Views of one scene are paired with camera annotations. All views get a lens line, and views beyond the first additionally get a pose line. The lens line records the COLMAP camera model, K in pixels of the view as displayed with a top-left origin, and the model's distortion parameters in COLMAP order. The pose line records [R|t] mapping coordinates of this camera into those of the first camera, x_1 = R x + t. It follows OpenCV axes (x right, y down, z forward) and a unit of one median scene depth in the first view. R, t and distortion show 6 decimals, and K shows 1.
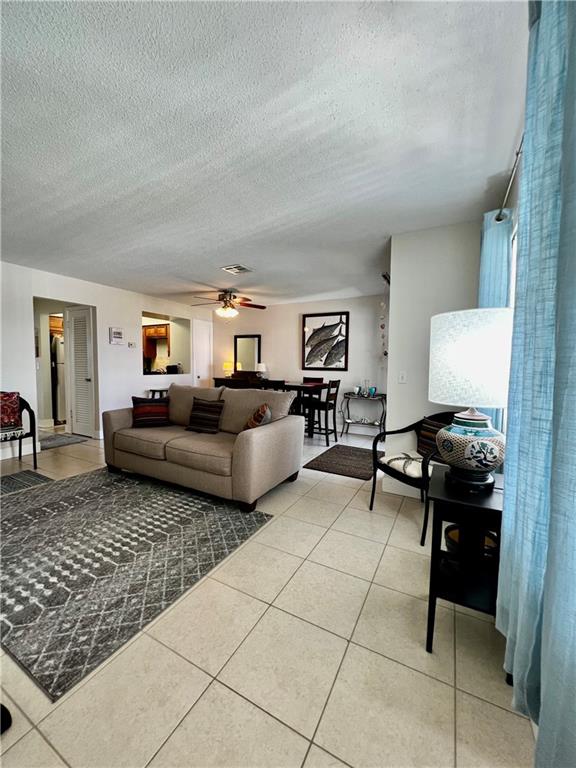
lens RADIAL K [[307.5, 0, 289.7], [0, 307.5, 383.9], [0, 0, 1]] dist [-0.002810, 0.000614]
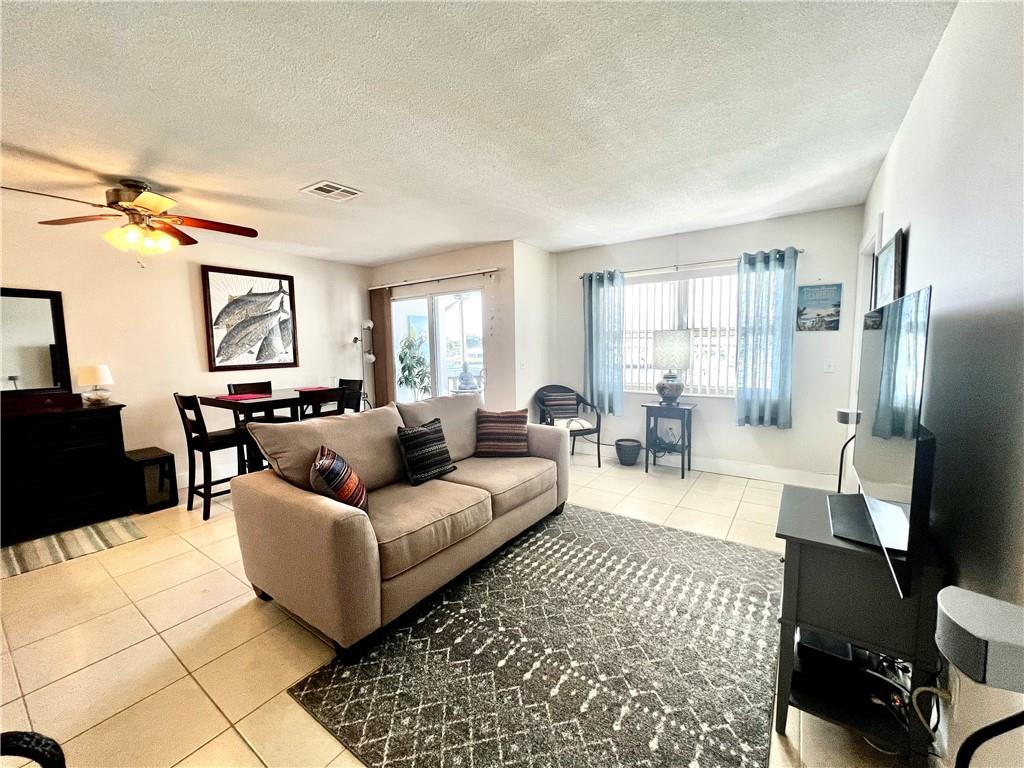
lens RADIAL K [[410.0, 0, 509.6], [0, 410.0, 382.7], [0, 0, 1]] dist [-0.002810, 0.000614]
pose [[0.123828, -0.110592, 0.986122, -1.131045], [0.082774, 0.991458, 0.100796, -0.106283], [-0.988845, 0.069143, 0.131924, 0.786227]]
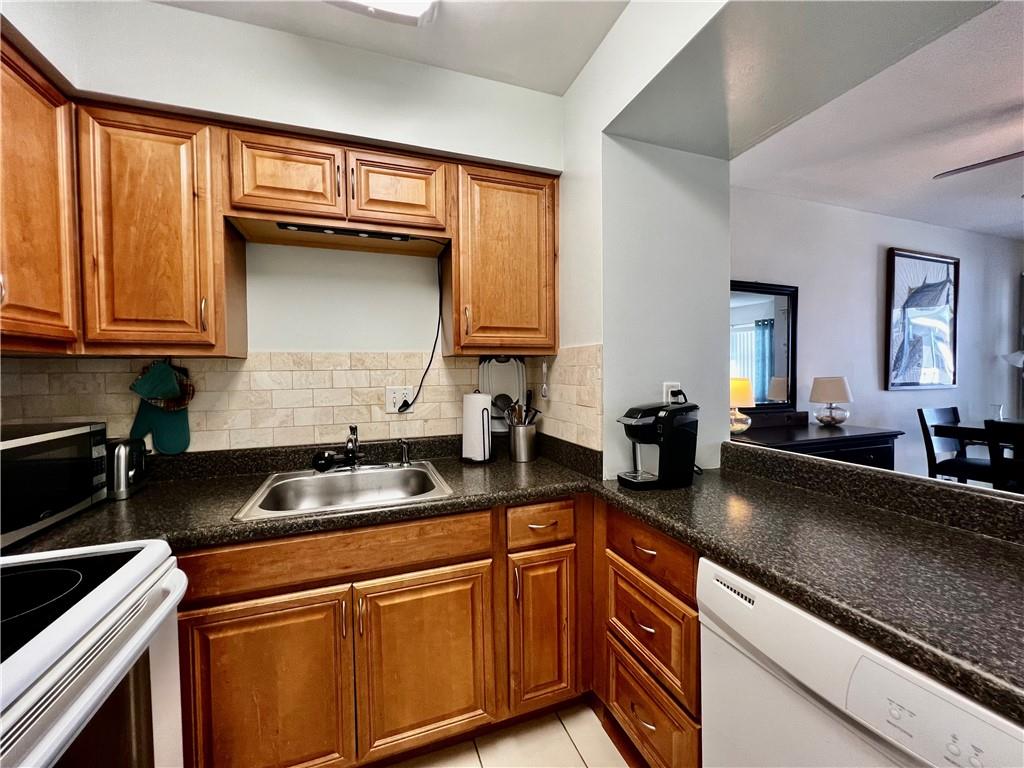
lens RADIAL K [[410.0, 0, 507.1], [0, 410.0, 380.3], [0, 0, 1]] dist [-0.002810, 0.000614]
pose [[0.672540, -0.034793, 0.739242, -1.277511], [0.065035, 0.997808, -0.012204, -0.160727], [-0.737198, 0.056284, 0.673329, 1.945899]]
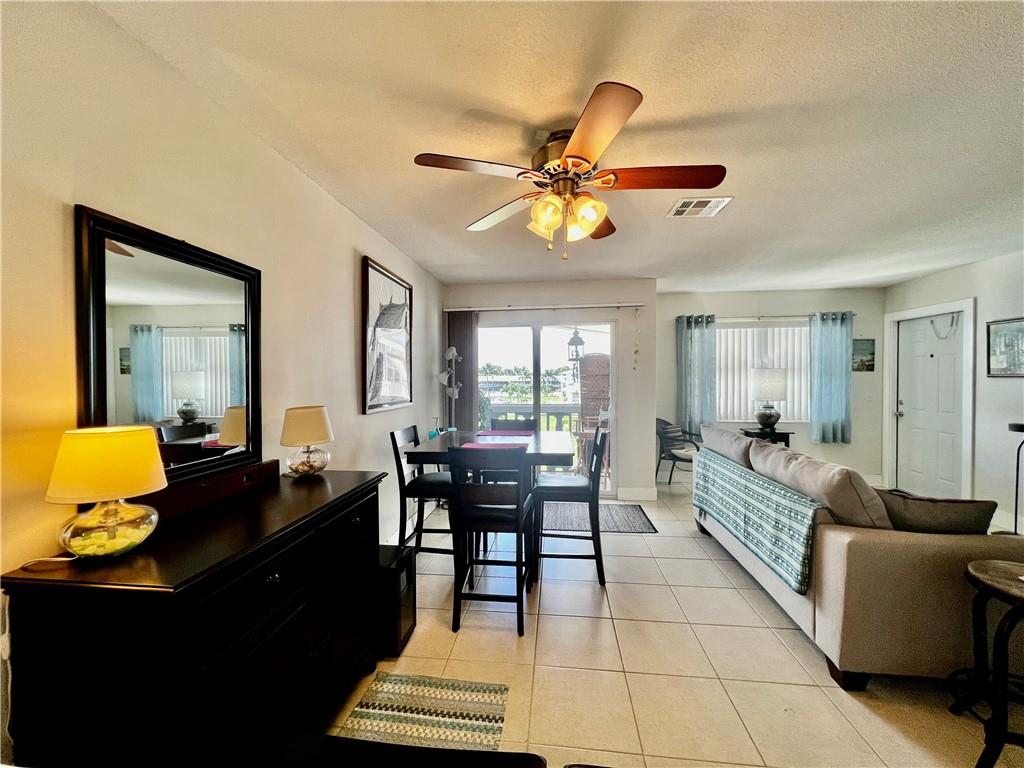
lens RADIAL K [[410.0, 0, 509.9], [0, 410.0, 383.6], [0, 0, 1]] dist [-0.002810, 0.000614]
pose [[-0.365974, -0.026538, 0.930247, -0.864023], [0.059645, 0.996869, 0.051903, -0.182502], [-0.928712, 0.074480, -0.363245, 1.962106]]
